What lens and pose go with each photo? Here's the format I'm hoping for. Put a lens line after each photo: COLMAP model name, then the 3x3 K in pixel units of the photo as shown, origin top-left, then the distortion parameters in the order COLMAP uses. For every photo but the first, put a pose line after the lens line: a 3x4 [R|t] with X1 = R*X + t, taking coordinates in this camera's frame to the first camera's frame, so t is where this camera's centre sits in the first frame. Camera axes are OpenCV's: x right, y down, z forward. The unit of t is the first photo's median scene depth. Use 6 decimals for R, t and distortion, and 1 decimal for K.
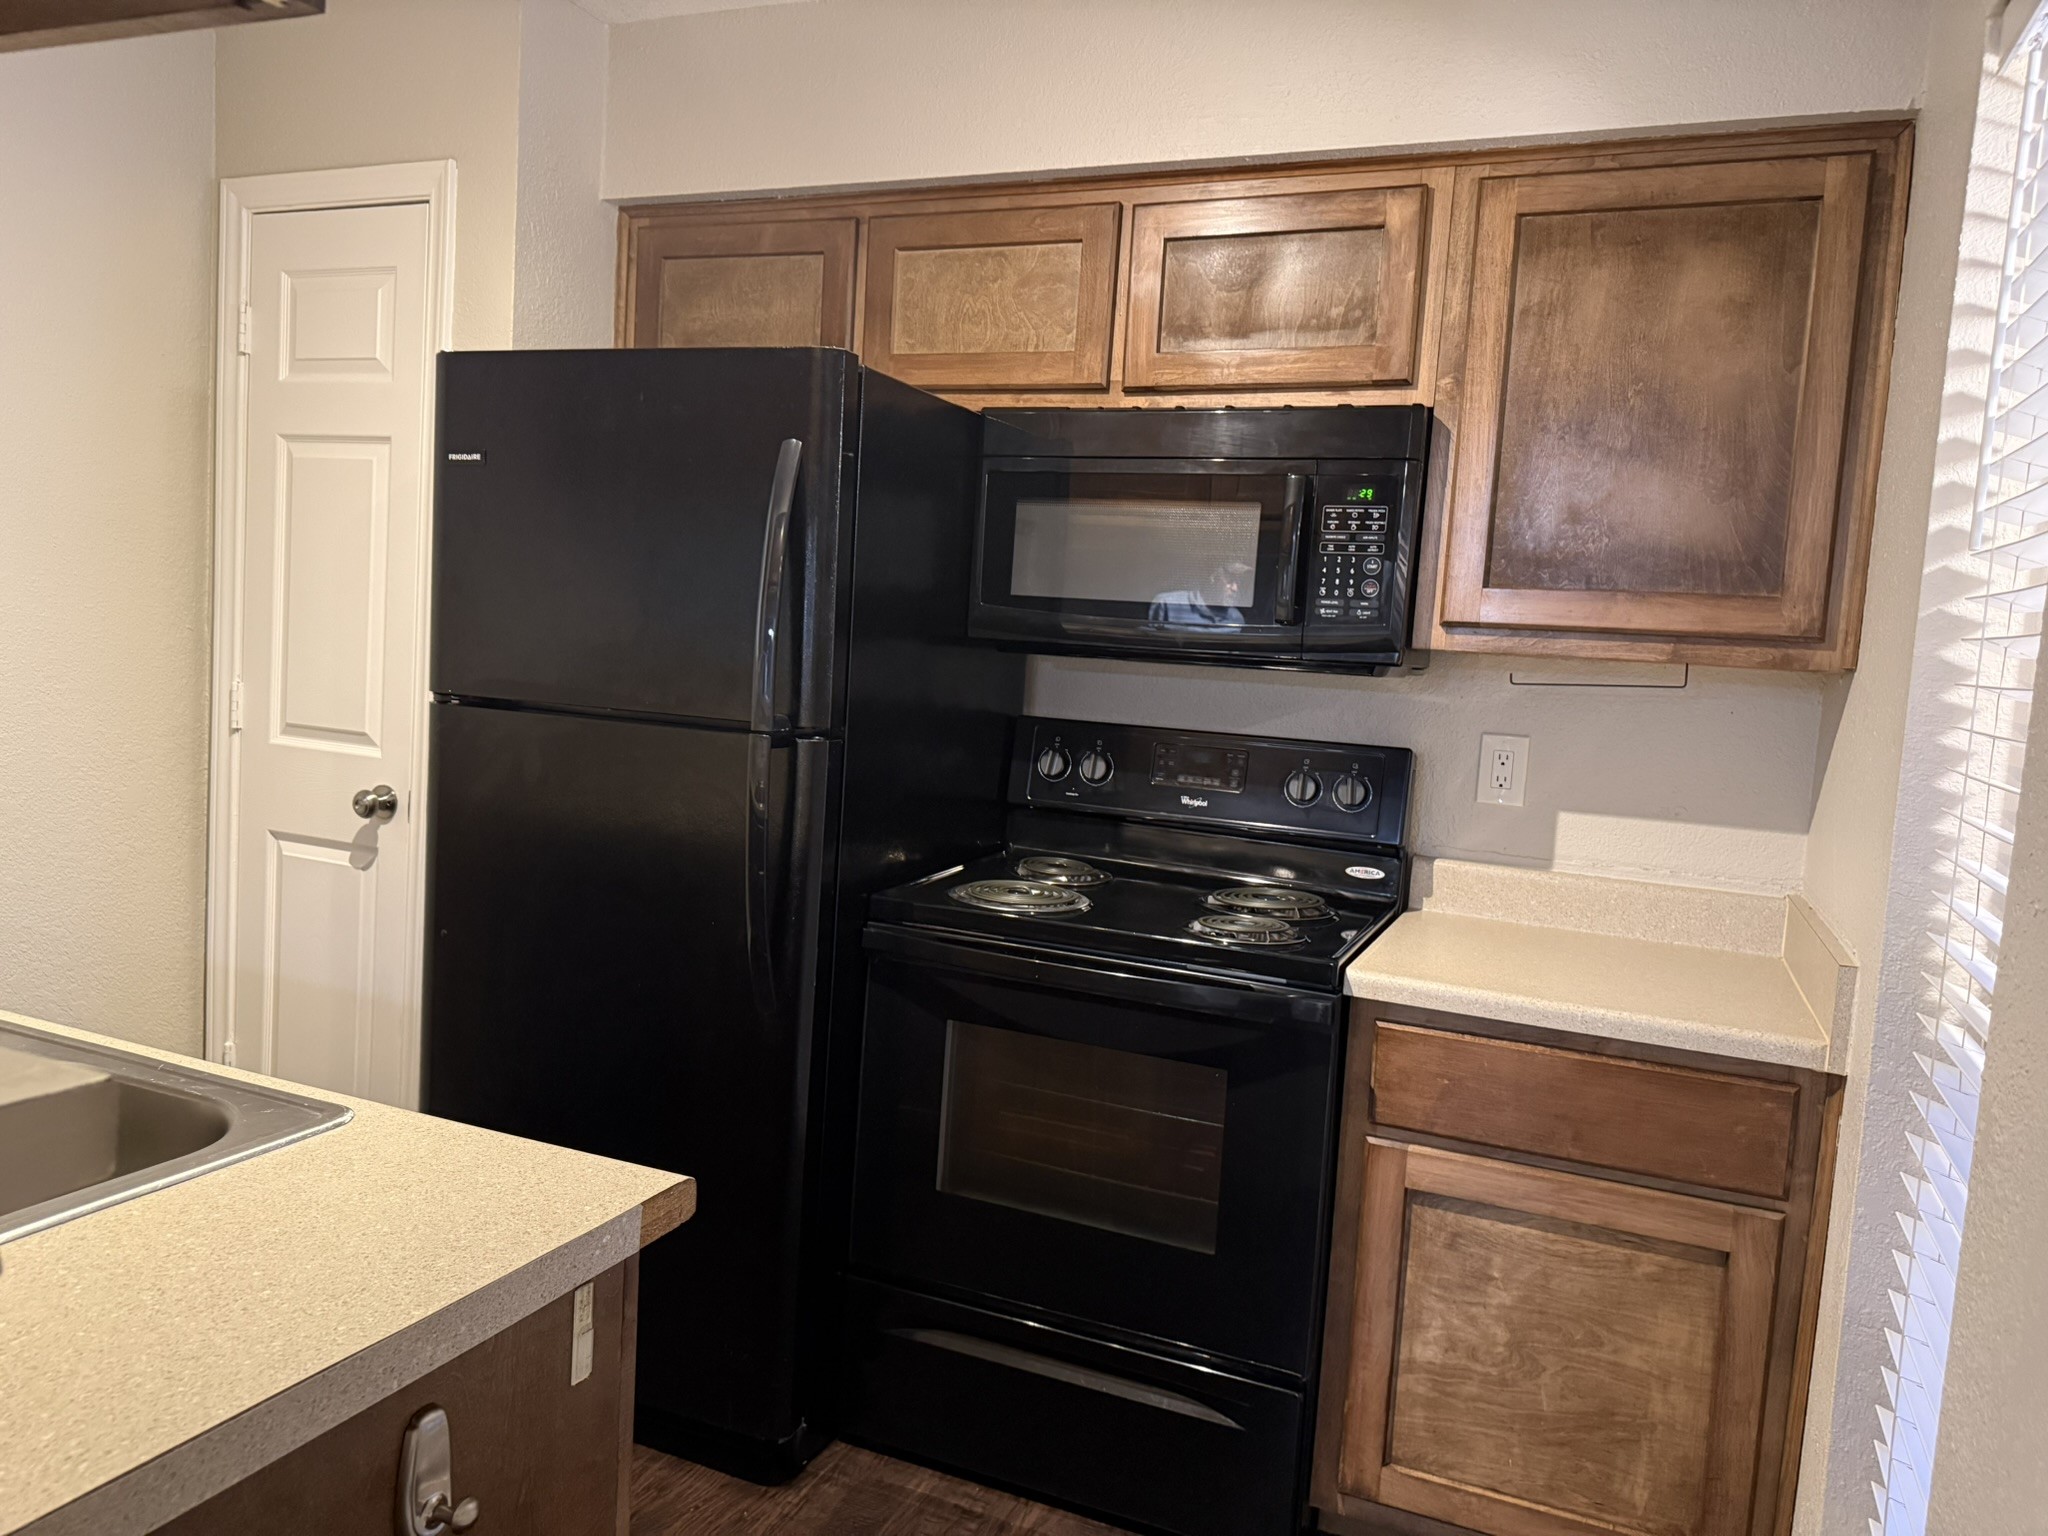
lens RADIAL K [[1473.9, 0, 1028.6], [0, 1473.9, 770.7], [0, 0, 1]] dist [0.048247, -0.080701]
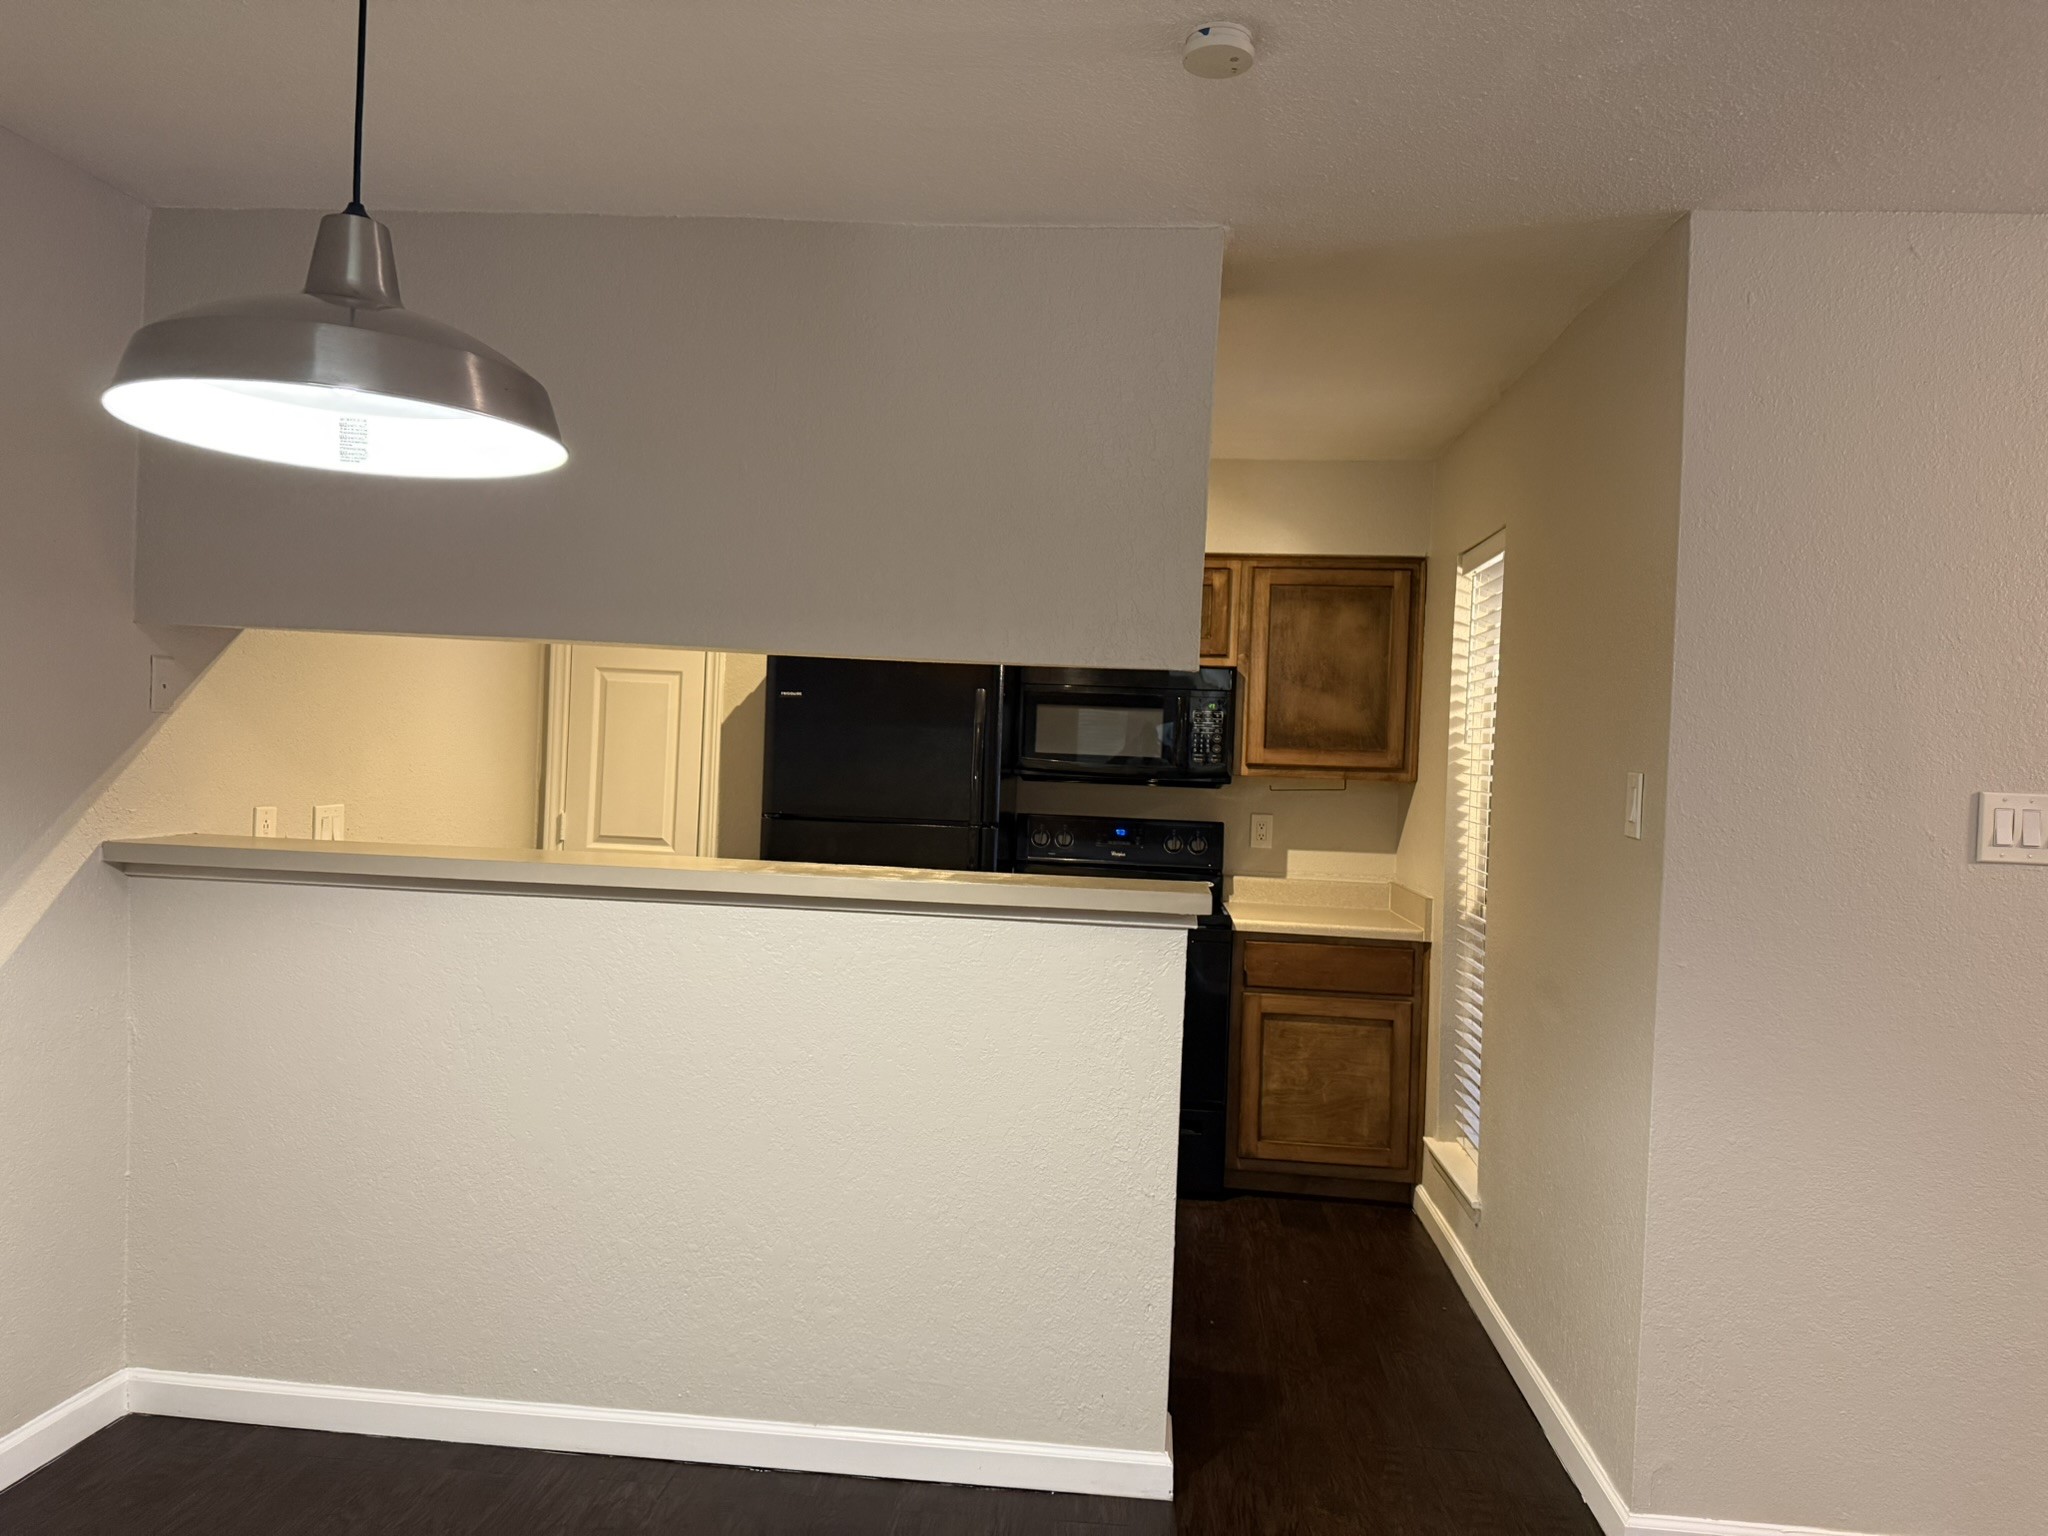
lens RADIAL K [[1435.9, 0, 1043.9], [0, 1435.9, 766.5], [0, 0, 1]] dist [0.148848, -0.340273]
pose [[0.948888, -0.027097, 0.314448, -0.731458], [0.048510, 0.996990, -0.060473, 0.019758], [-0.311863, 0.072636, 0.947347, -1.004611]]
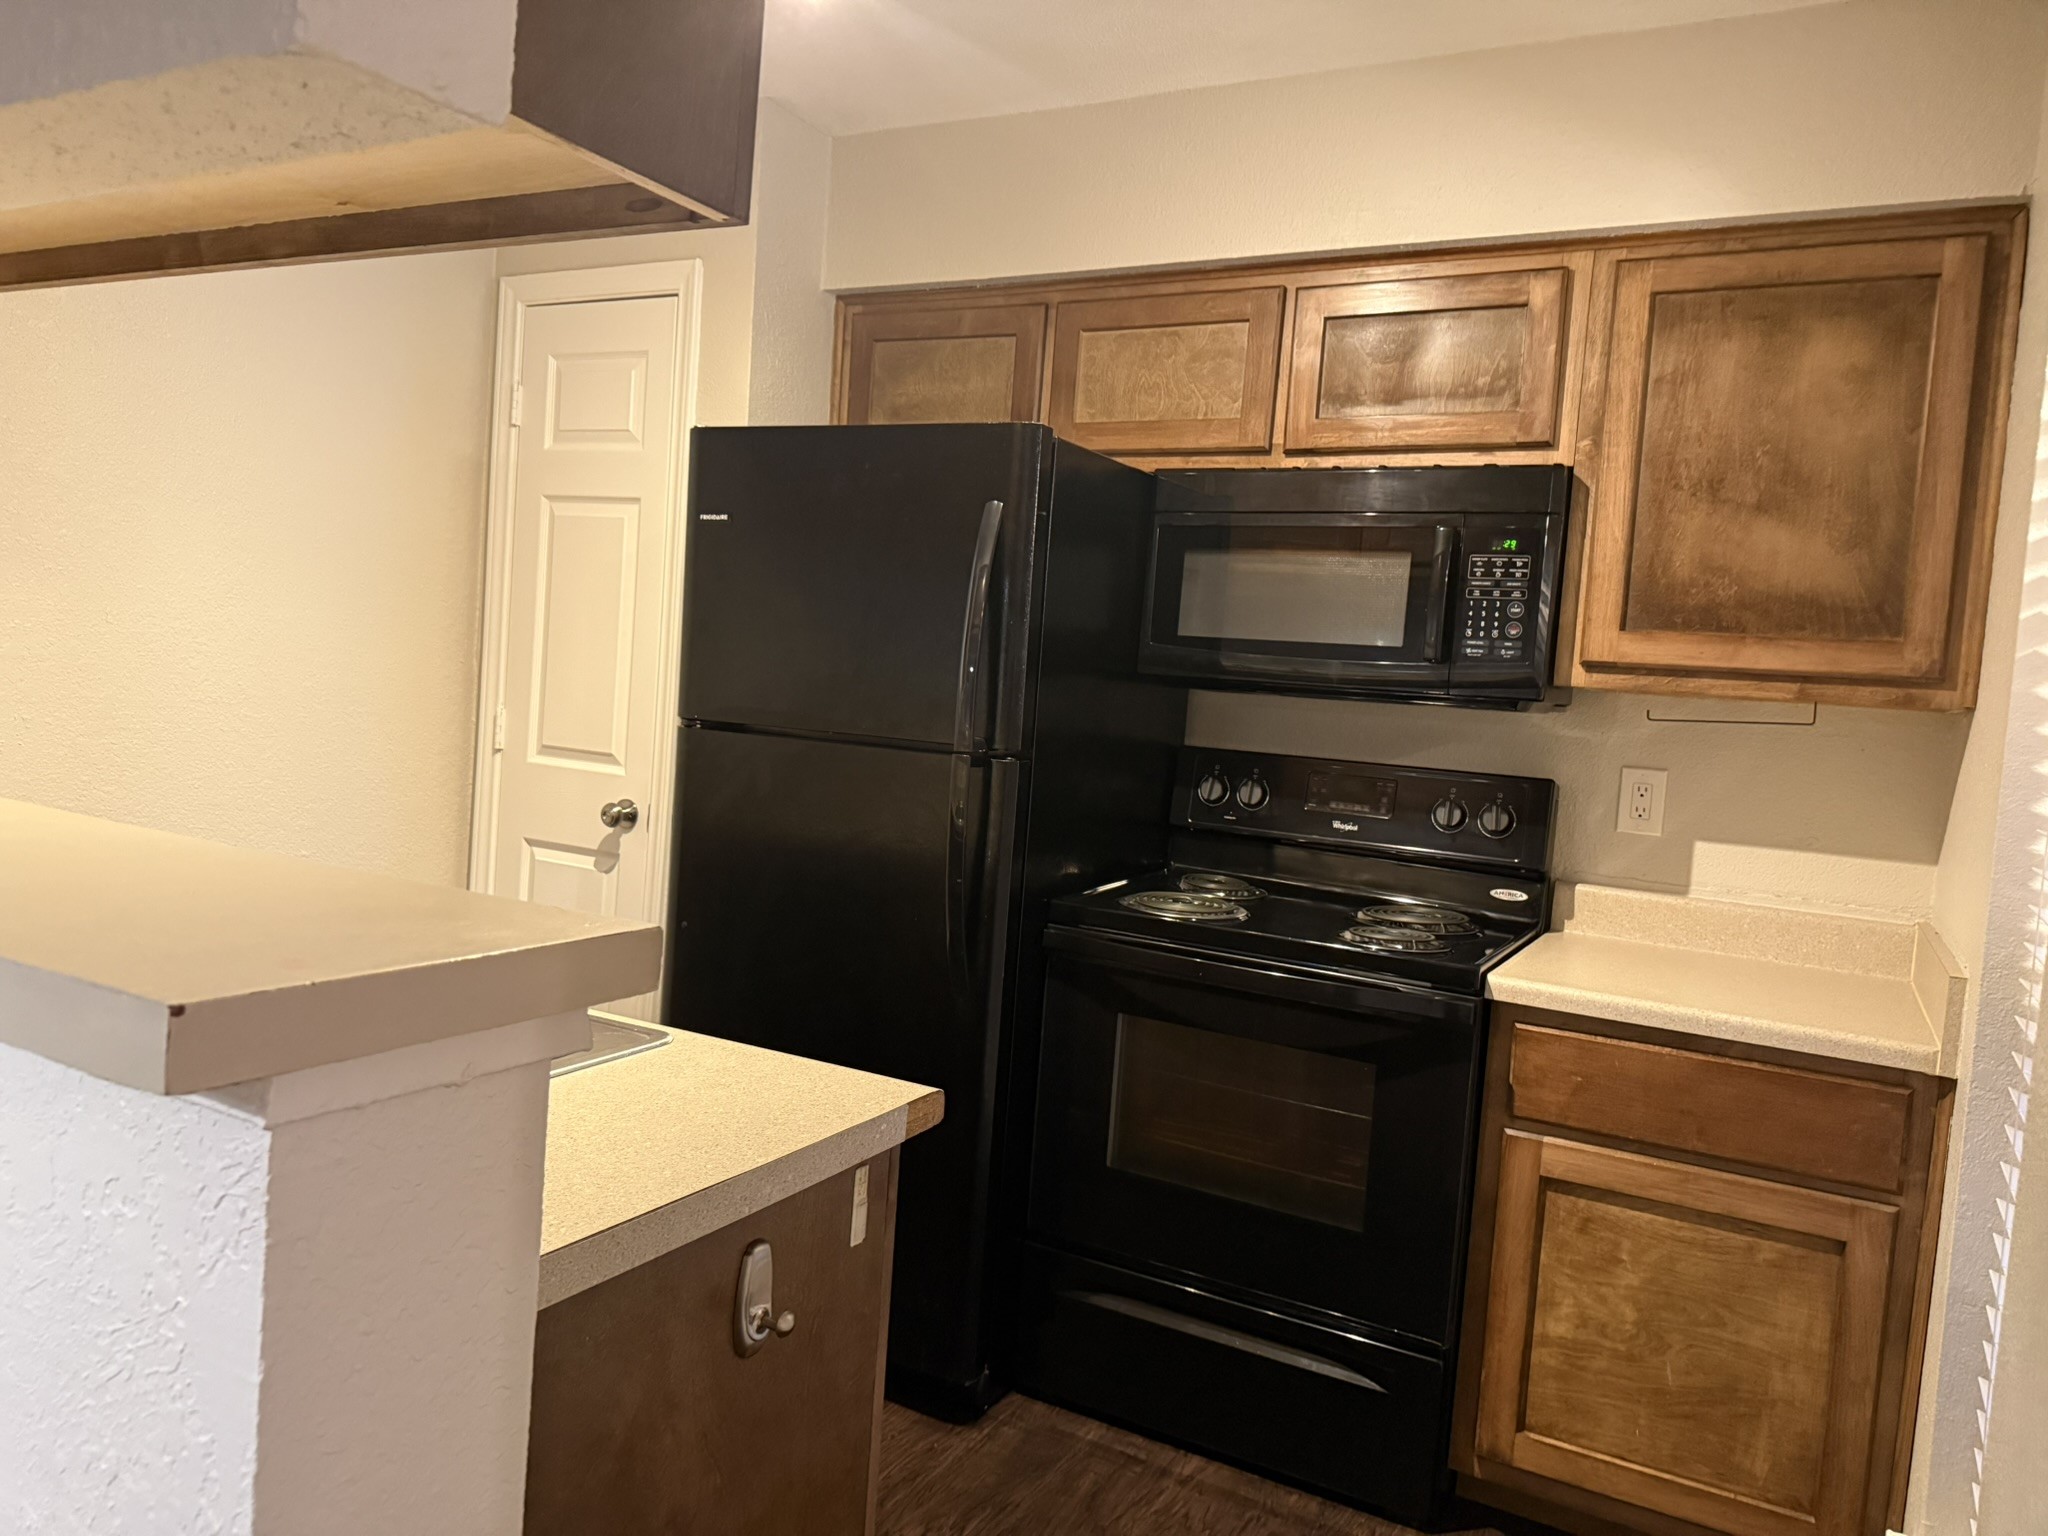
lens RADIAL K [[1470.4, 0, 1012.5], [0, 1470.4, 768.2], [0, 0, 1]] dist [0.048672, -0.078269]
pose [[0.994236, 0.014517, -0.106223, -0.021086], [-0.017970, 0.999338, -0.031630, 0.021219], [0.105693, 0.033356, 0.993839, -0.134993]]
